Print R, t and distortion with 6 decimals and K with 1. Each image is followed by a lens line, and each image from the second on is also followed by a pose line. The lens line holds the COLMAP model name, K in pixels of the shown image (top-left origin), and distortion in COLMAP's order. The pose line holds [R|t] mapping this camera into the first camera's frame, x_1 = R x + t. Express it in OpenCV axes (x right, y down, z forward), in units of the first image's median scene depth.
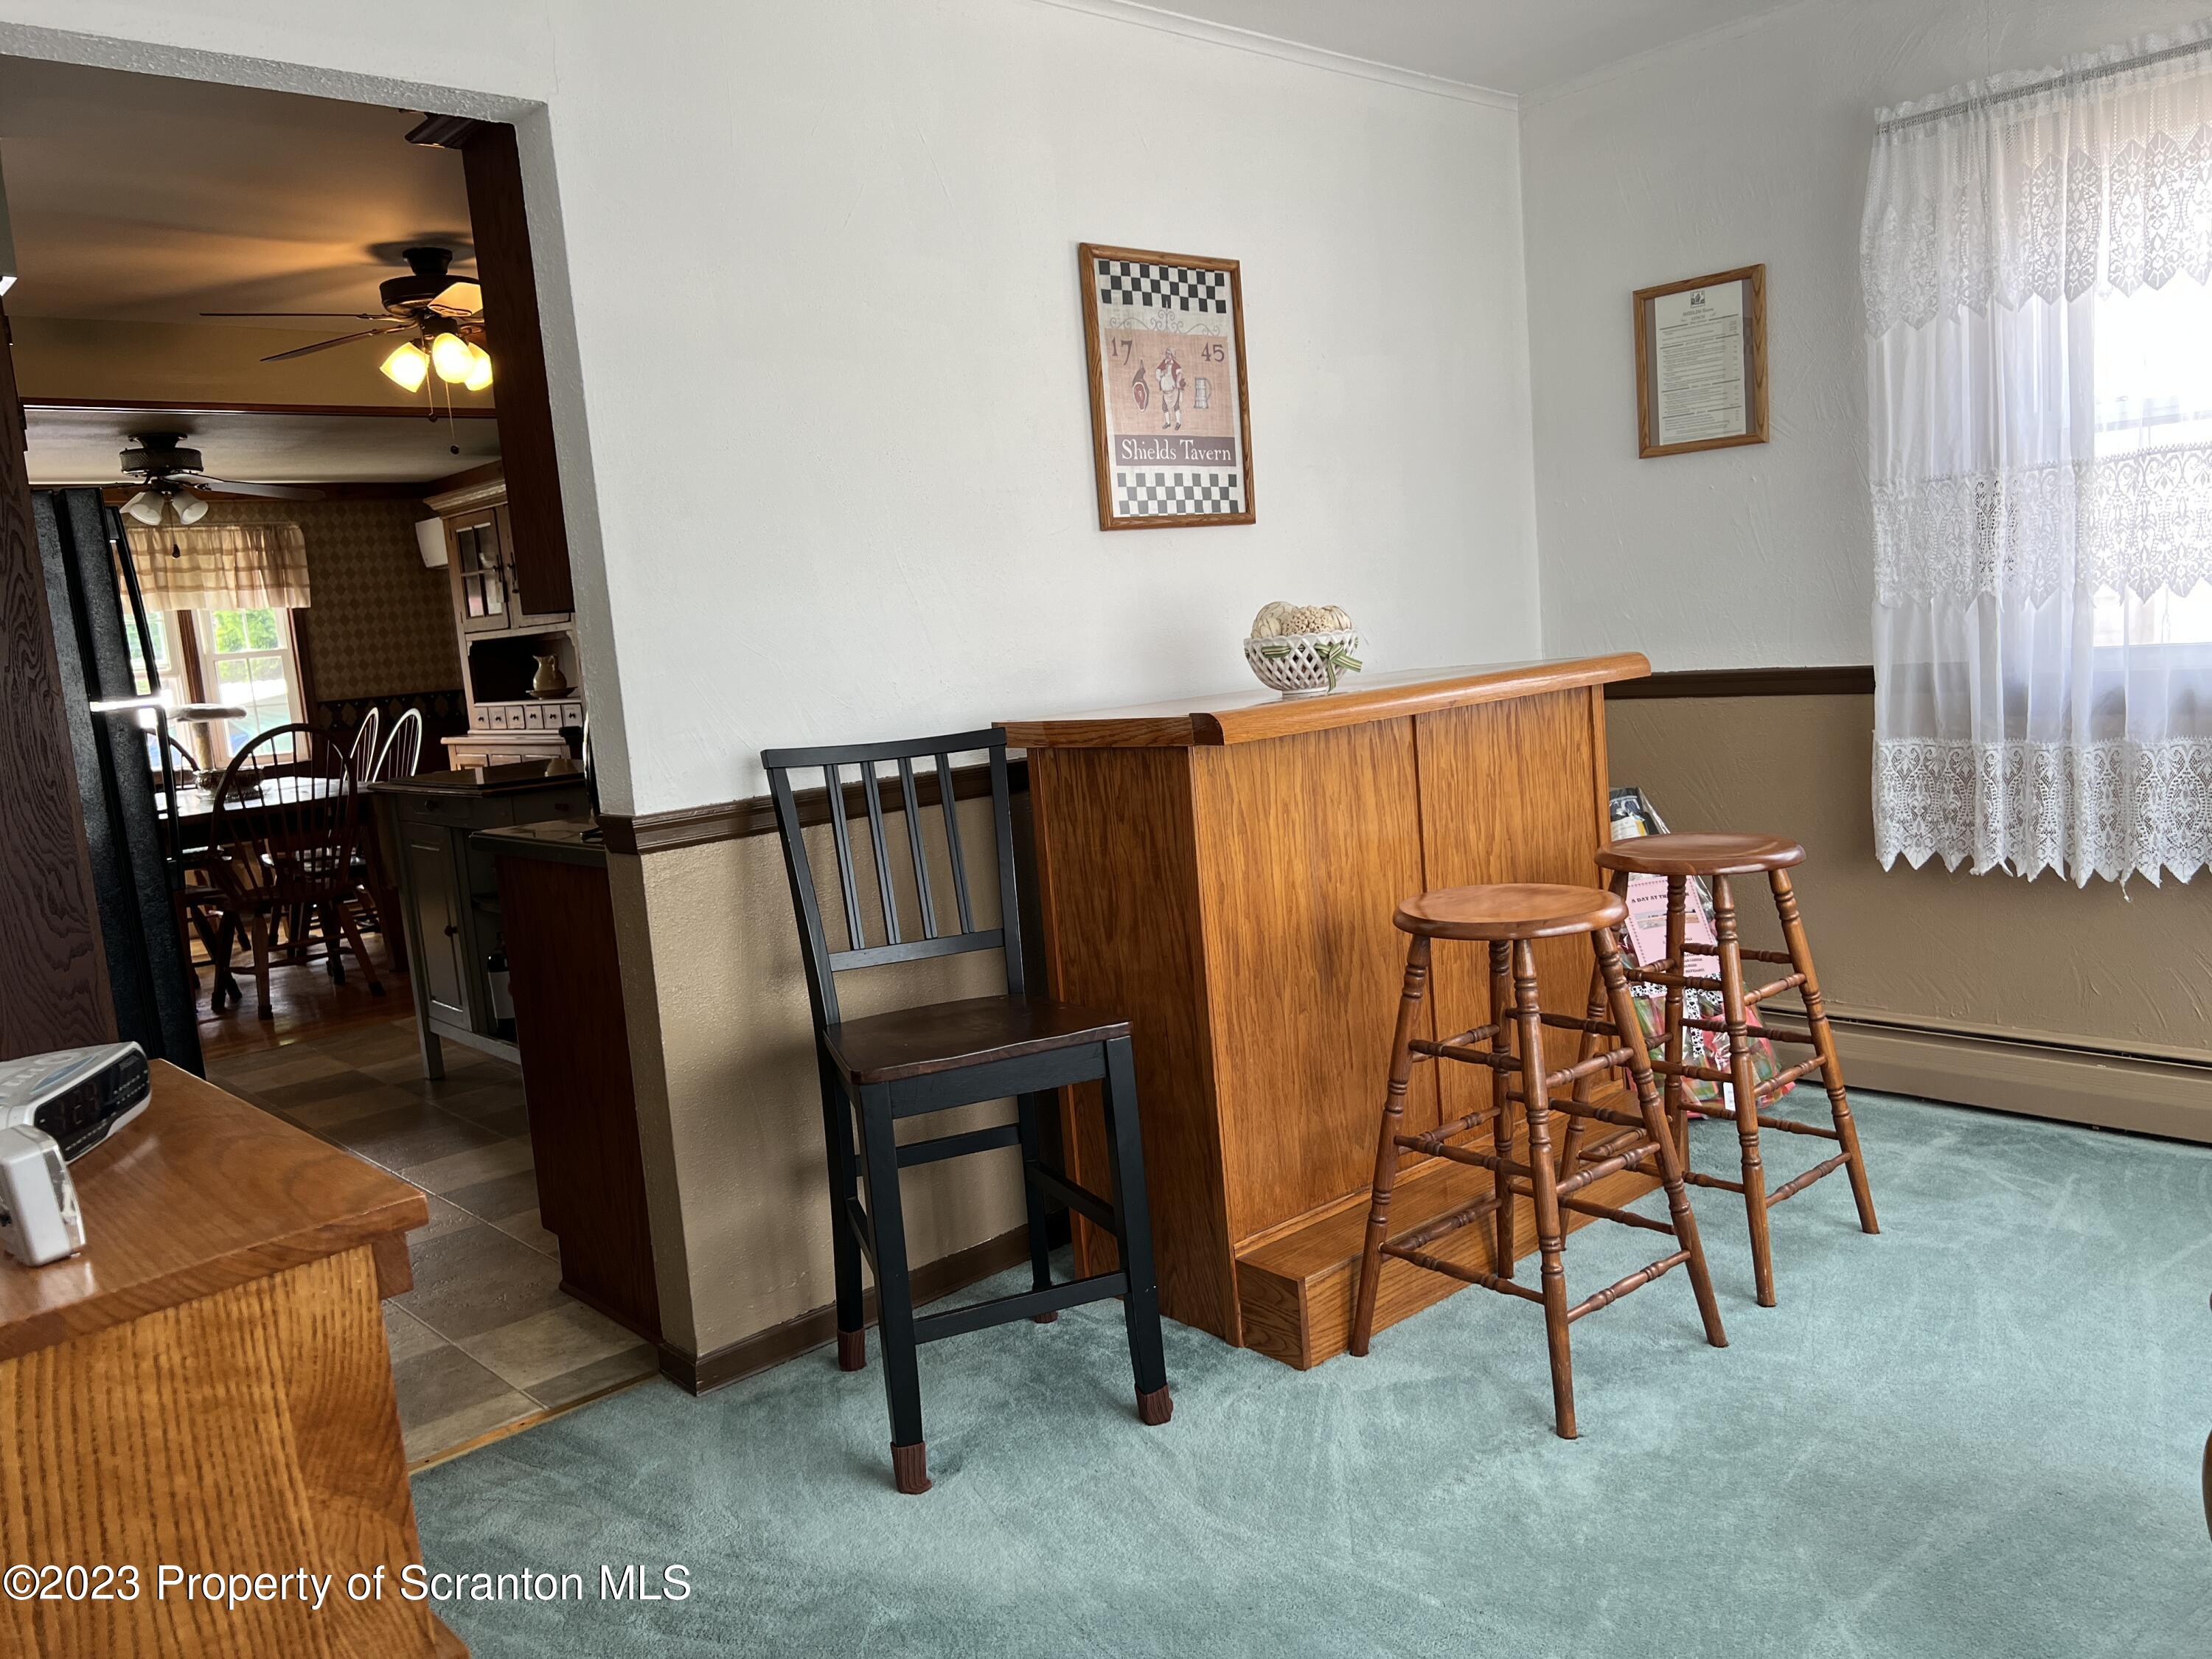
lens RADIAL K [[1696.4, 0, 1106.0], [0, 1696.4, 829.5], [0, 0, 1]] dist [0.026767, -0.006401]
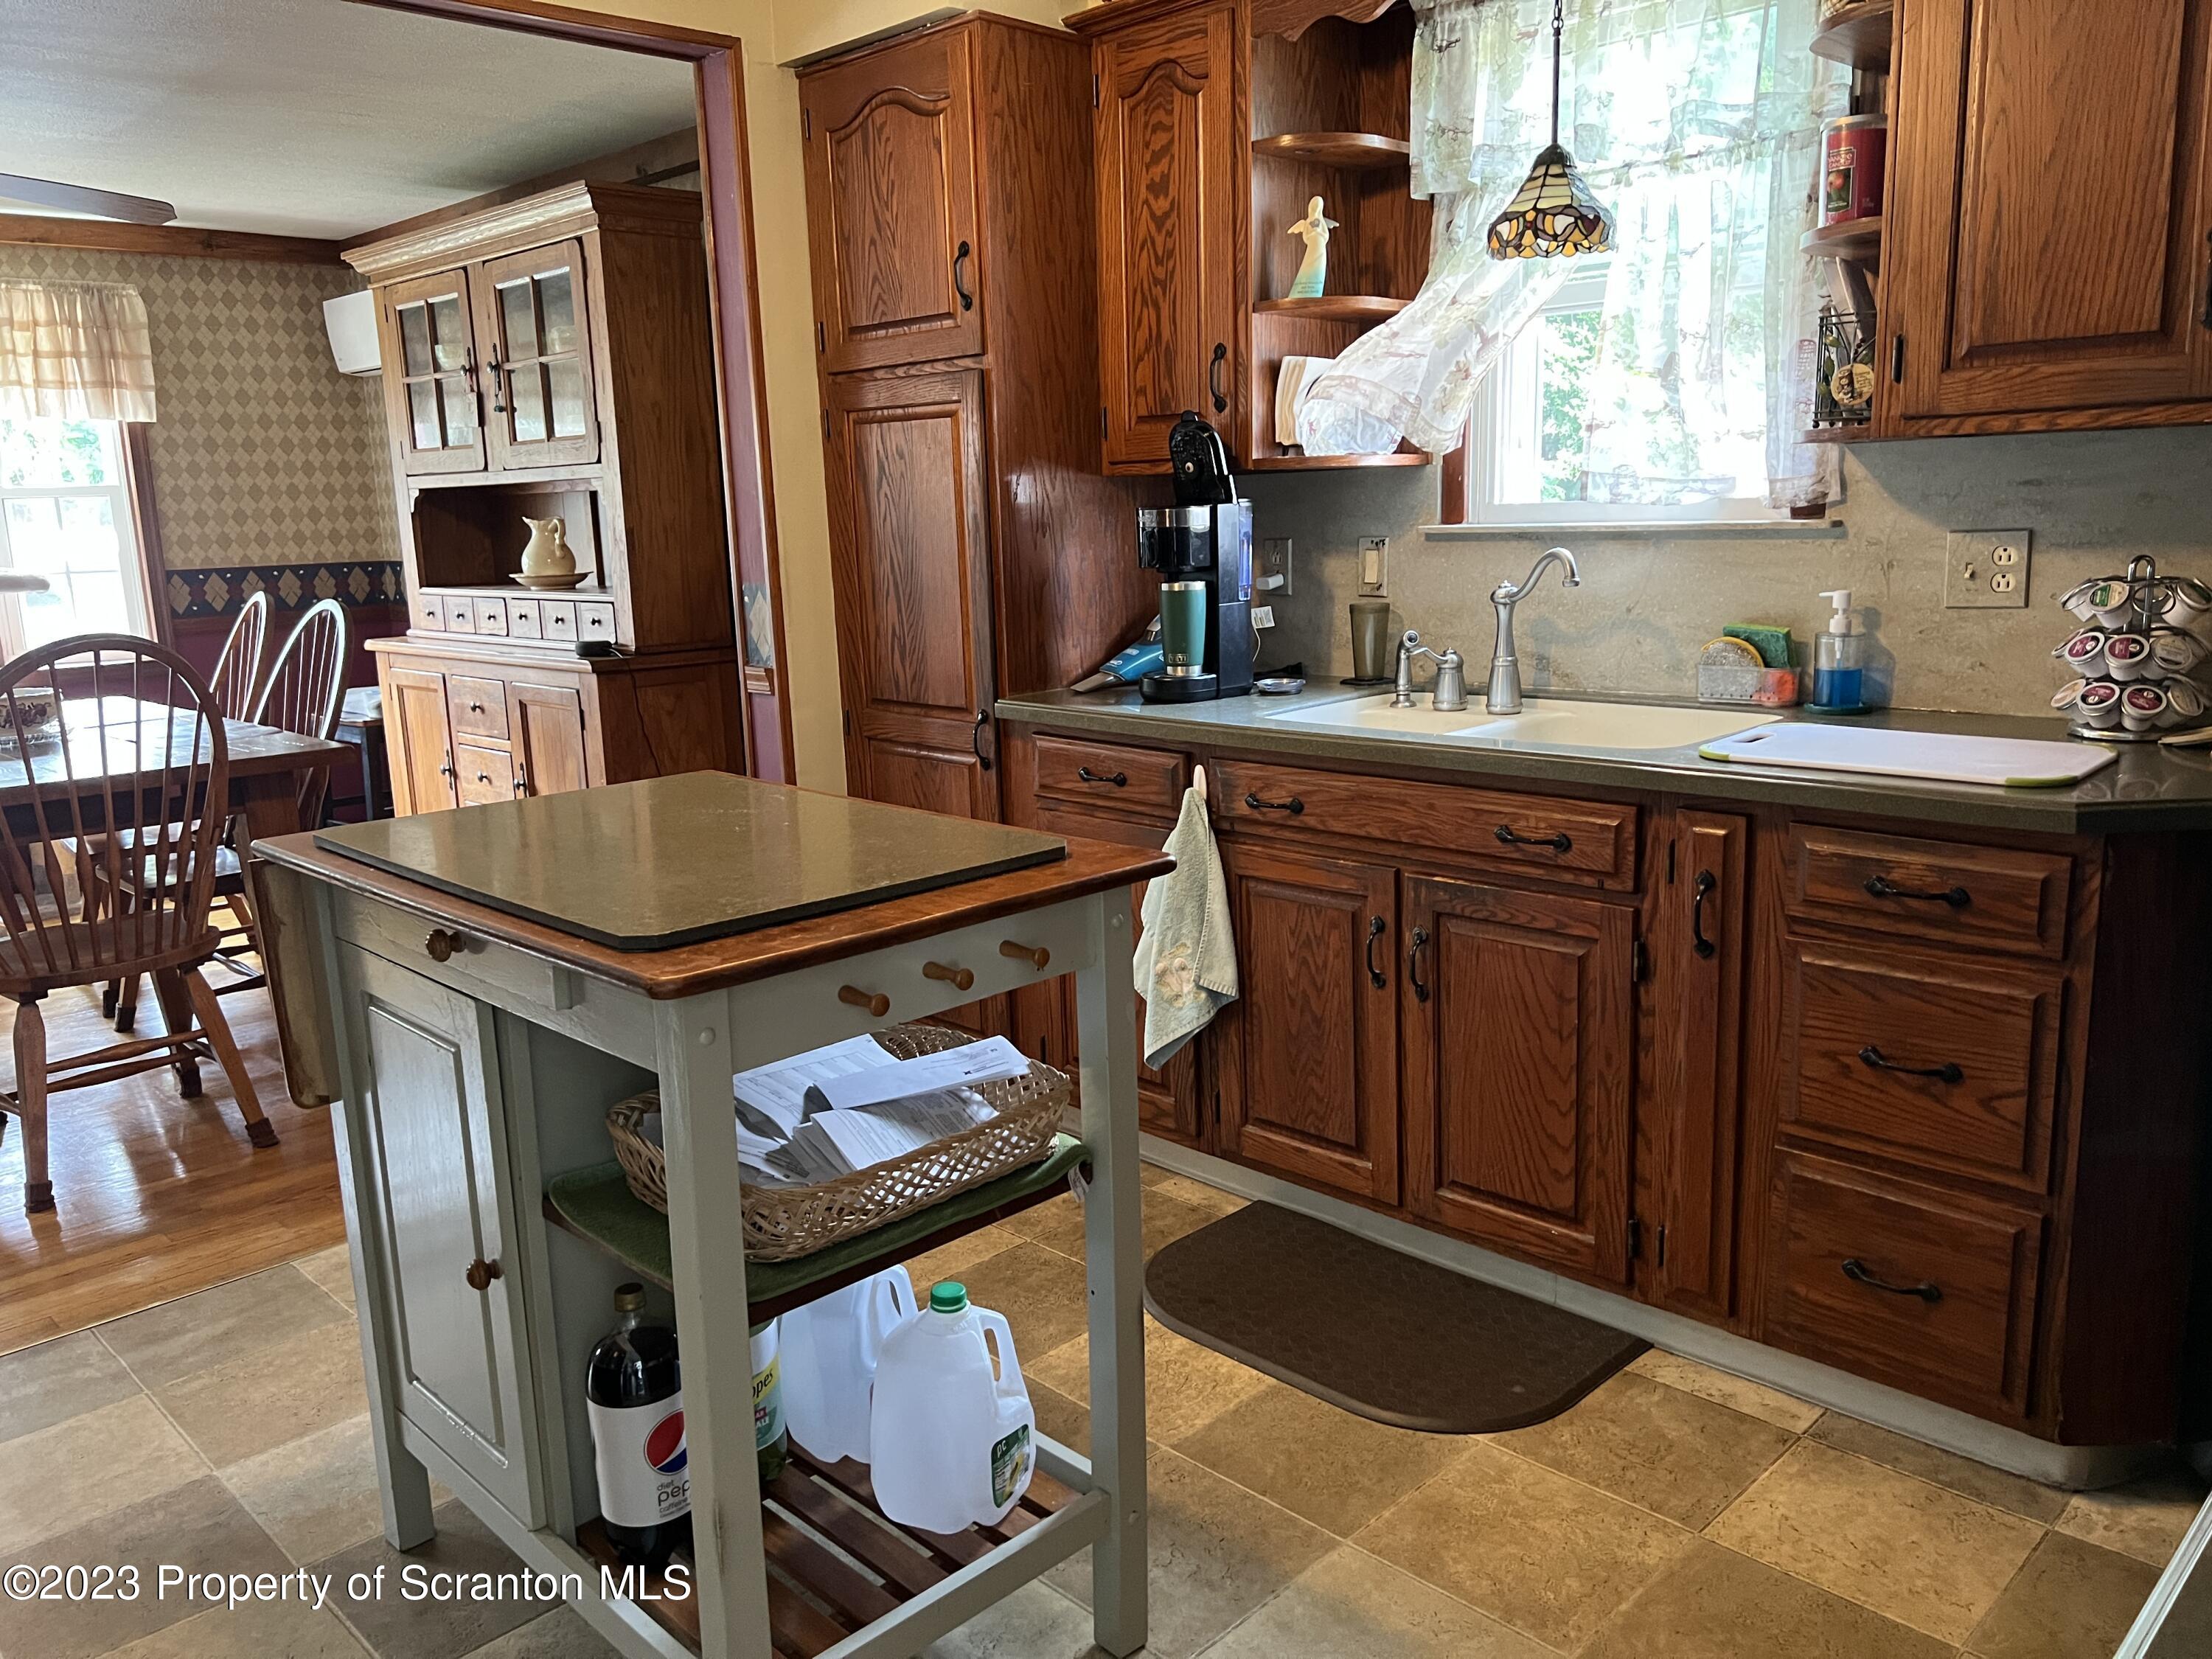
lens RADIAL K [[1641.2, 0, 1100.3], [0, 1641.2, 837.2], [0, 0, 1]] dist [0.069655, -0.091606]
pose [[0.996760, 0.039424, 0.070109, -0.148066], [-0.044485, 0.996402, 0.072145, -0.035185], [-0.067013, -0.075030, 0.994927, 0.338194]]
